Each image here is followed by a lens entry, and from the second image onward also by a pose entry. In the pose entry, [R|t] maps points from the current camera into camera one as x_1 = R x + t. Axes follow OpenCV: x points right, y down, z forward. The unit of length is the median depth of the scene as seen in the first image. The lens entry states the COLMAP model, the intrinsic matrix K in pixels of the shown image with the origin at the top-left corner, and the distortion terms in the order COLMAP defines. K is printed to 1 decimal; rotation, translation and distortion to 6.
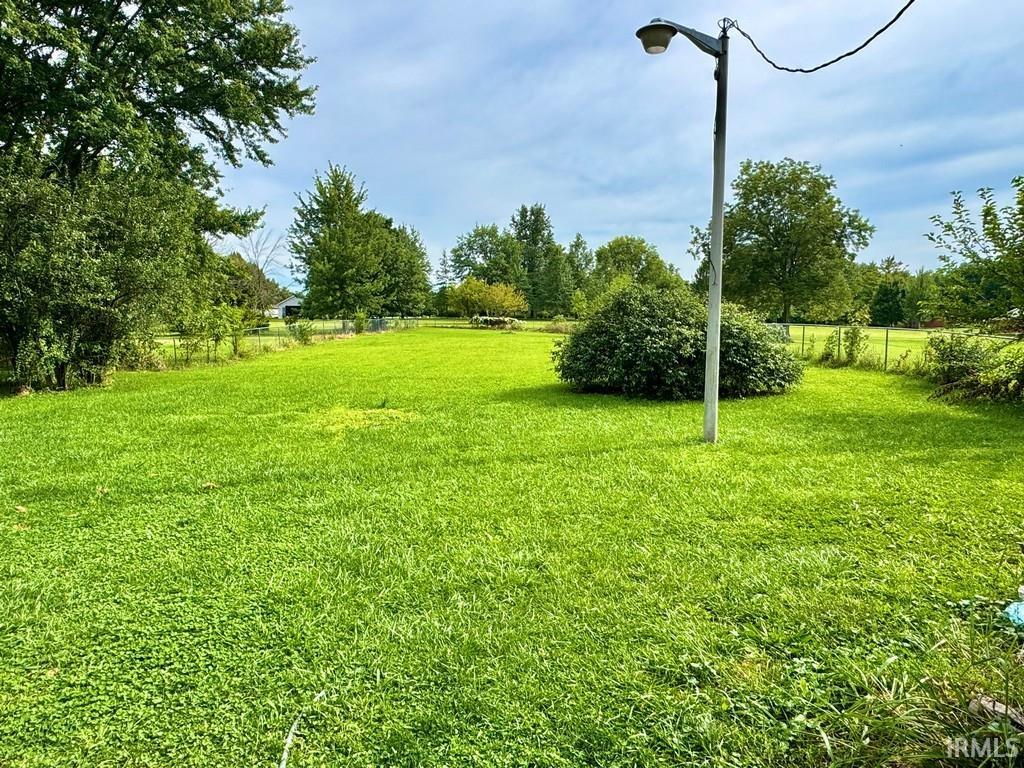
lens RADIAL K [[656.1, 0, 512.0], [0, 656.1, 384.0], [0, 0, 1]] dist [0.004449, -0.000401]
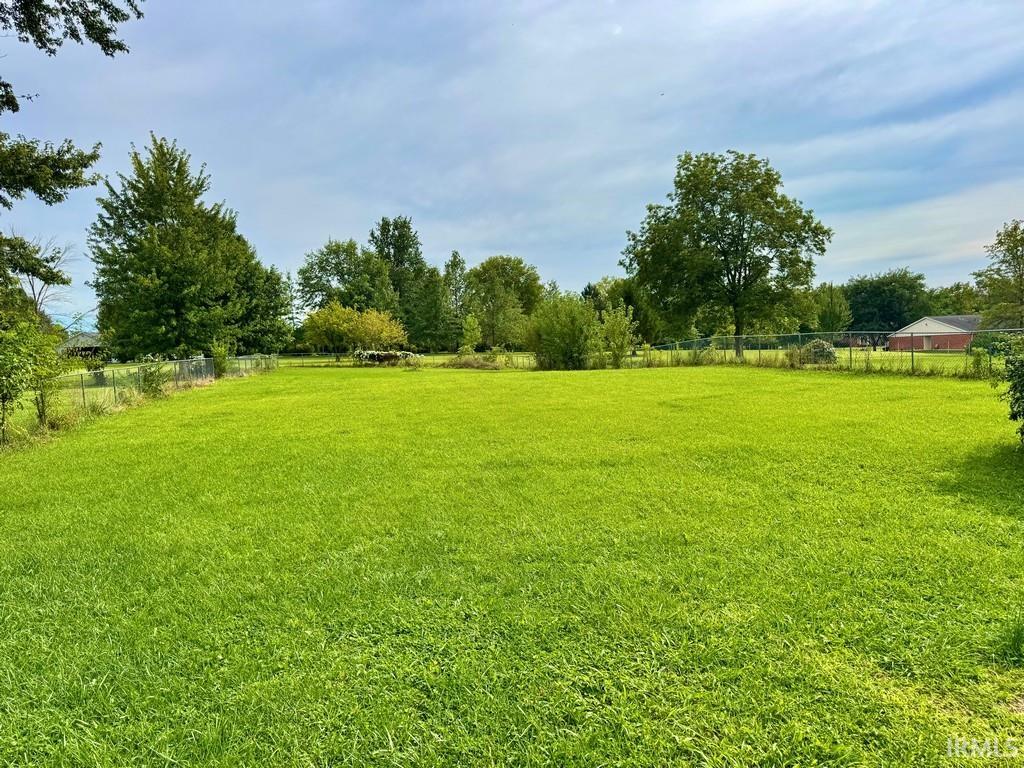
lens RADIAL K [[722.2, 0, 512.0], [0, 722.2, 384.0], [0, 0, 1]] dist [0.131028, -0.216996]
pose [[0.973058, -0.046320, 0.225858, -0.083596], [0.059377, 0.996914, -0.051360, -0.010947], [-0.222782, 0.063387, 0.972805, 0.154018]]
